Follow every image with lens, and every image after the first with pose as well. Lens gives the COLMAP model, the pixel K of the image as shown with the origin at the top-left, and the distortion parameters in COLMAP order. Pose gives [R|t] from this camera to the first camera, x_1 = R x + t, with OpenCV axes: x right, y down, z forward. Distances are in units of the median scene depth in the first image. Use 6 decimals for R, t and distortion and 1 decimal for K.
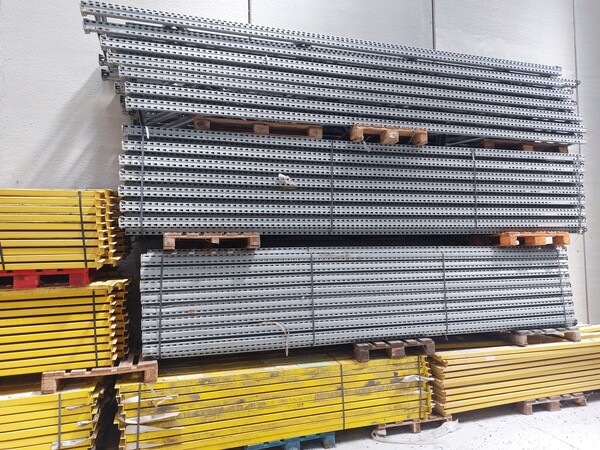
lens RADIAL K [[492.6, 0, 312.1], [0, 492.6, 213.8], [0, 0, 1]] dist [0.122627, -0.155907]
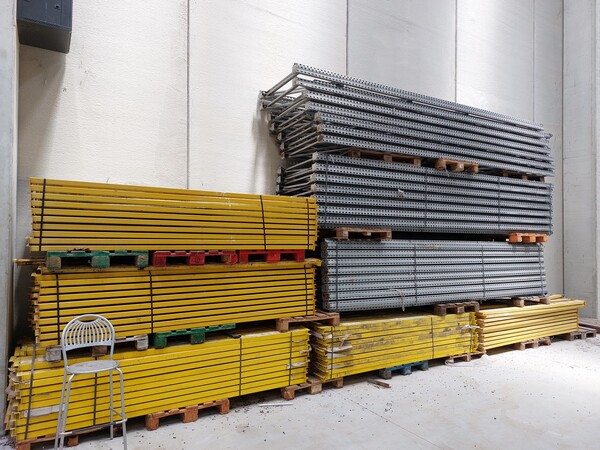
lens RADIAL K [[429.9, 0, 300.0], [0, 429.9, 225.0], [0, 0, 1]] dist [0.087782, -0.087405]
pose [[0.981344, 0.033829, 0.189262, -0.577141], [-0.040656, 0.998651, 0.032304, -0.004607], [-0.187913, -0.039396, 0.981395, -0.205625]]
